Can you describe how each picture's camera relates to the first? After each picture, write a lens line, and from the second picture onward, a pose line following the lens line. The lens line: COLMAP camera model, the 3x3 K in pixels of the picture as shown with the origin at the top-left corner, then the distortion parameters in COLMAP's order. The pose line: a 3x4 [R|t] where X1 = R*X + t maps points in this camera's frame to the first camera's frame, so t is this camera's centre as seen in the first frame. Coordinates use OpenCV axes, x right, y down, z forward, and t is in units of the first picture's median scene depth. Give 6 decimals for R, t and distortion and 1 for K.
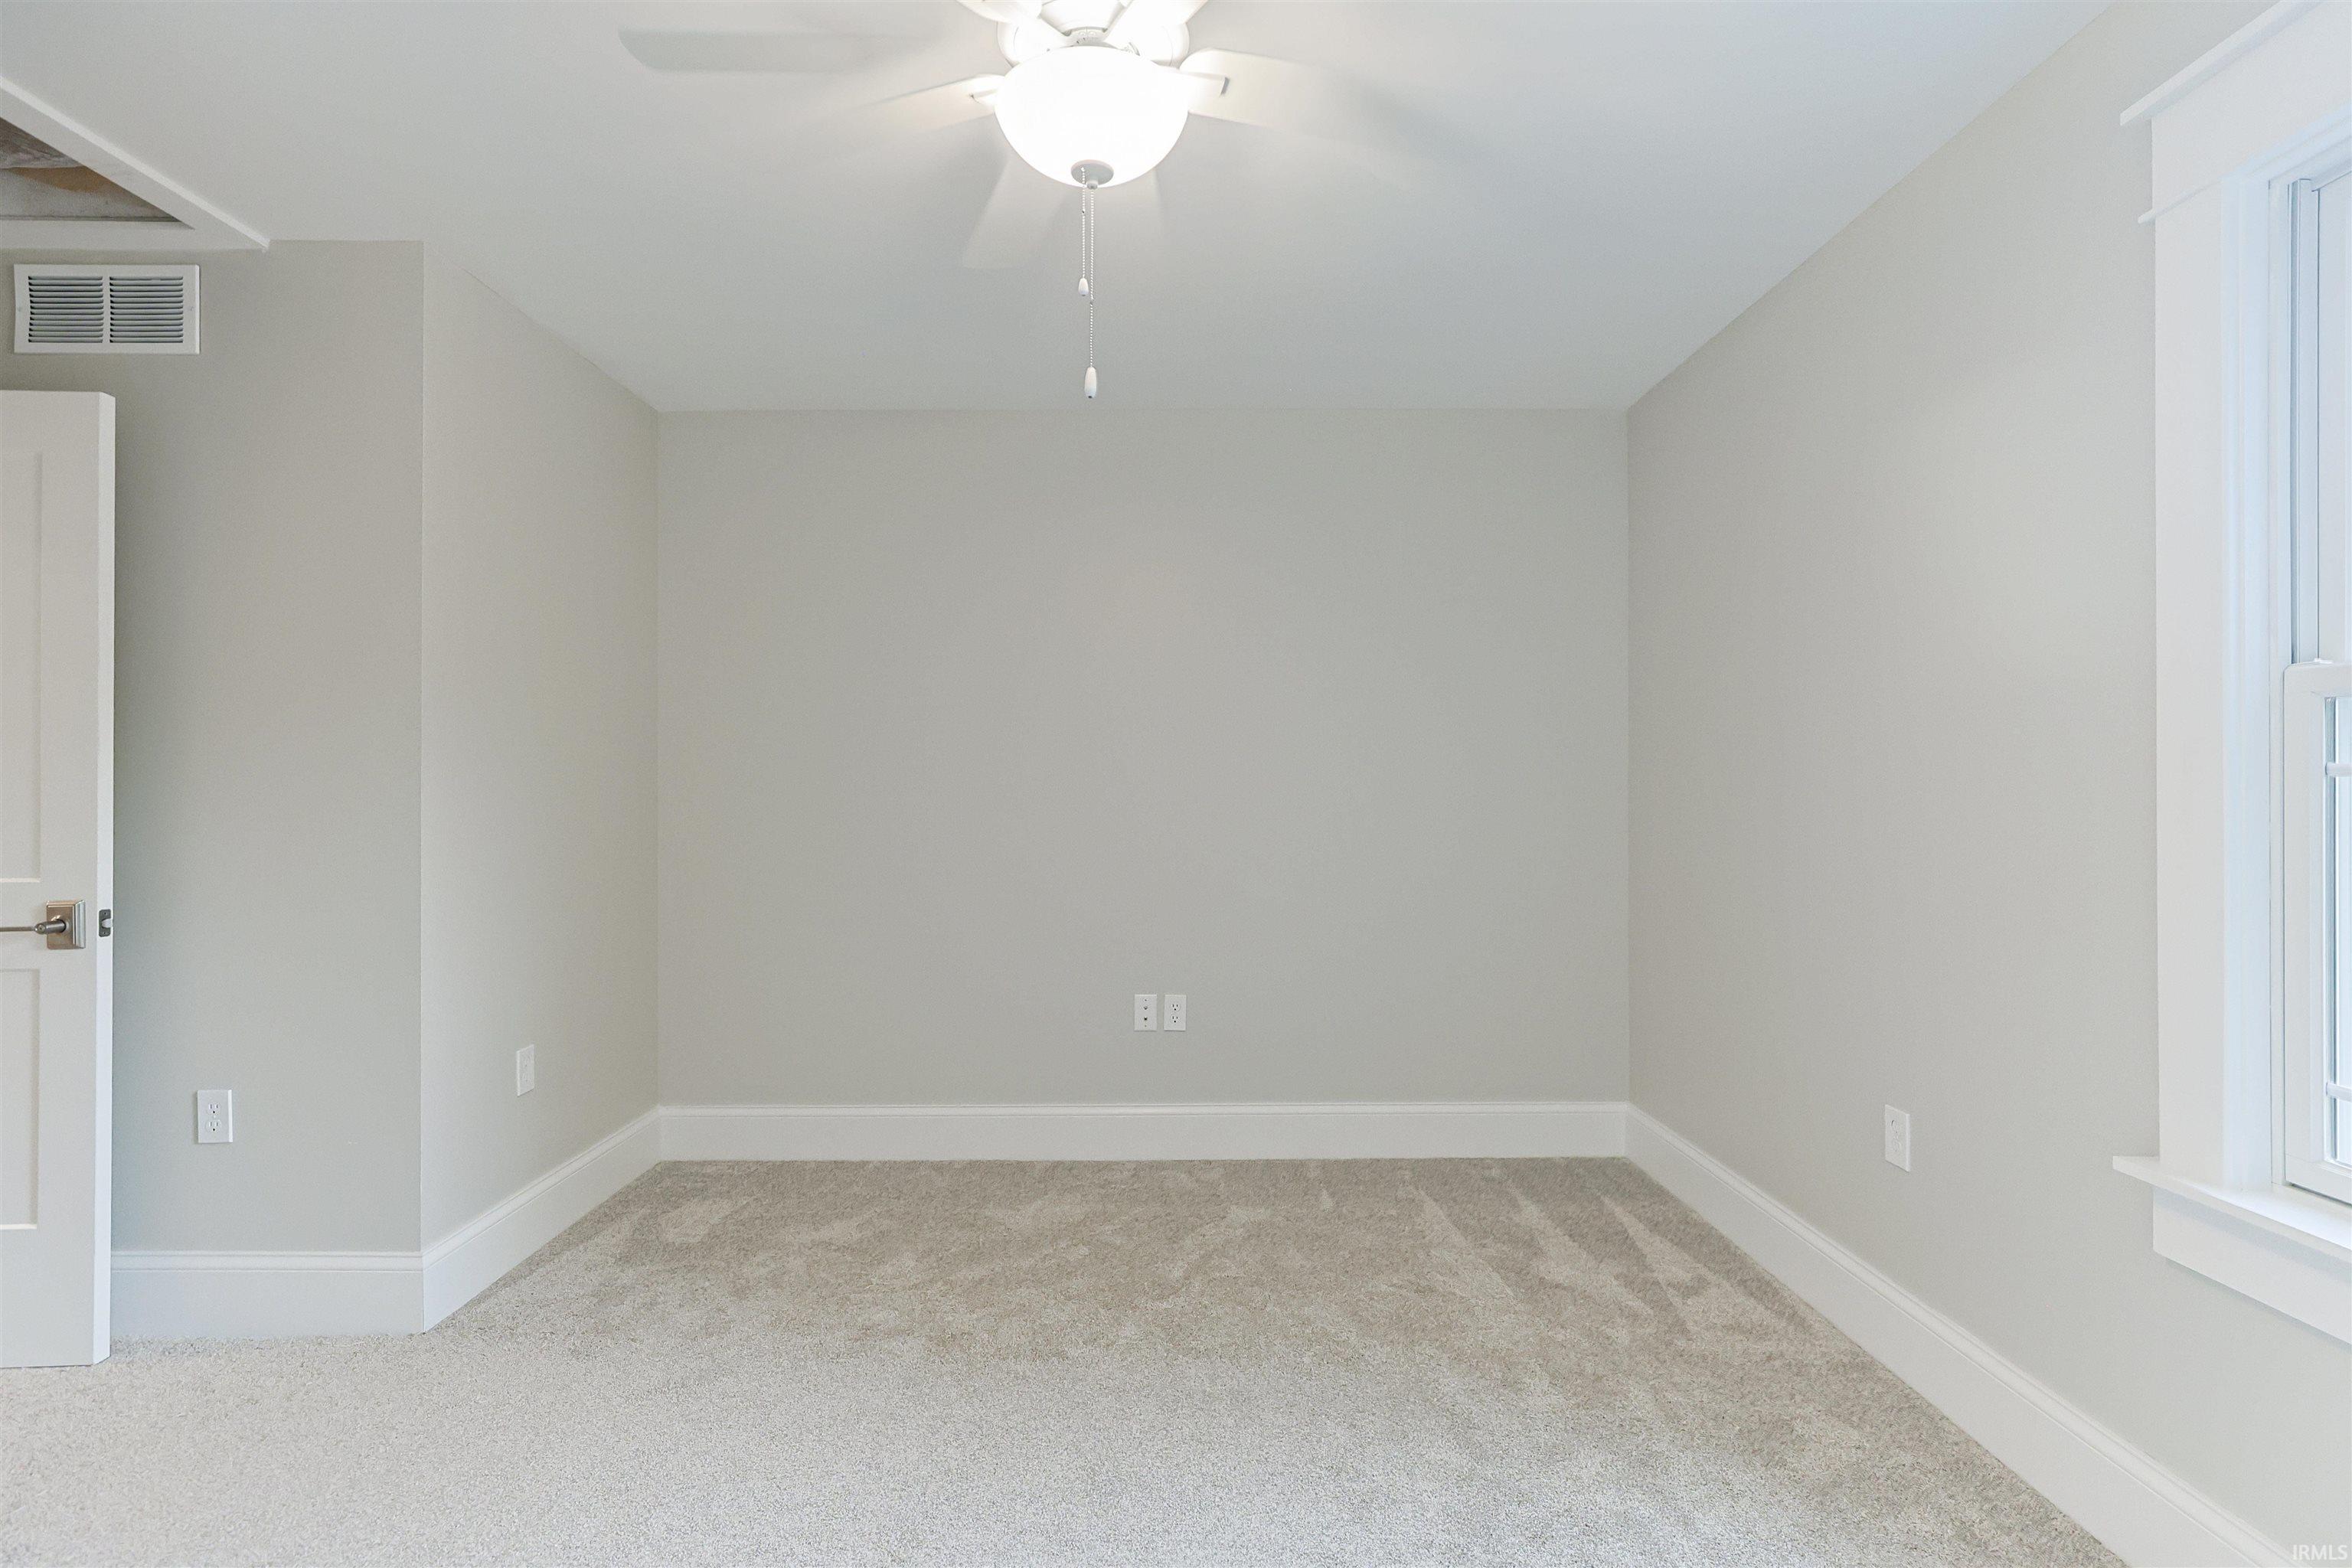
lens RADIAL K [[1119.2, 0, 1198.4], [0, 1119.2, 777.7], [0, 0, 1]] dist [-0.018662, 0.013533]
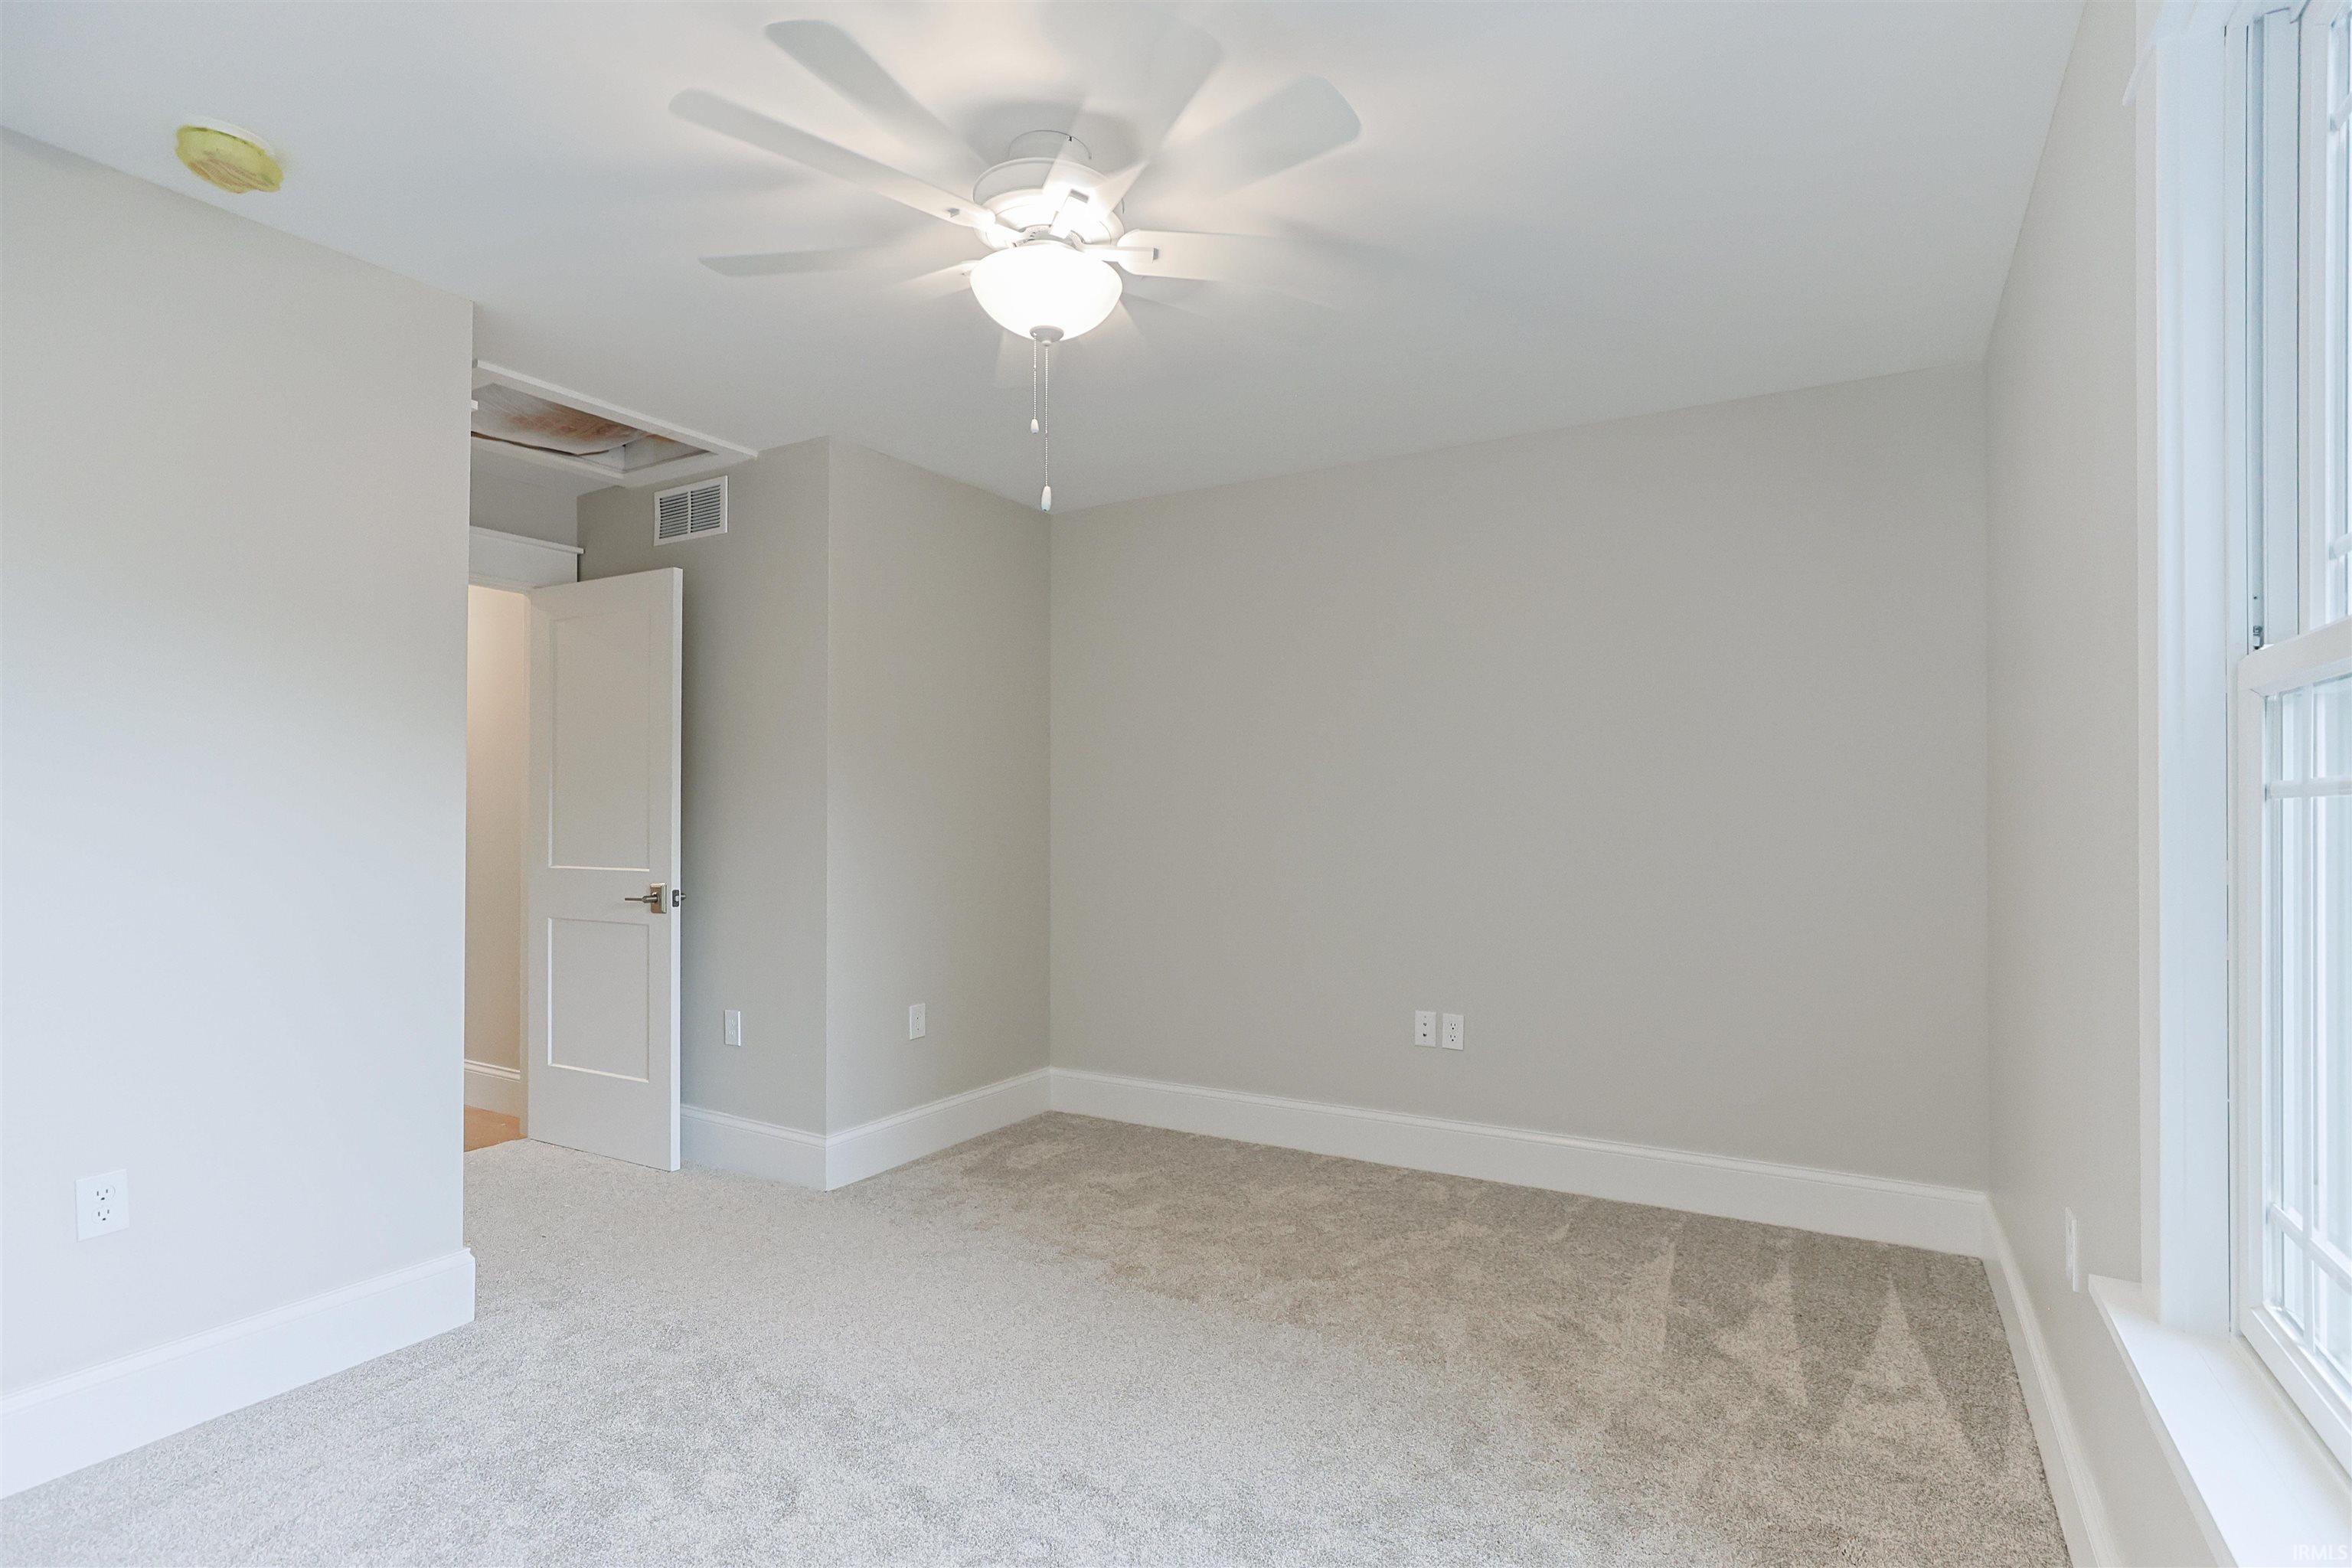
lens RADIAL K [[1126.9, 0, 1225.1], [0, 1126.9, 799.9], [0, 0, 1]] dist [-0.017393, 0.013005]
pose [[0.868278, -0.005582, -0.496046, 0.422032], [0.004608, 0.999984, -0.003186, -0.001869], [0.496056, 0.000481, 0.868290, -0.007544]]
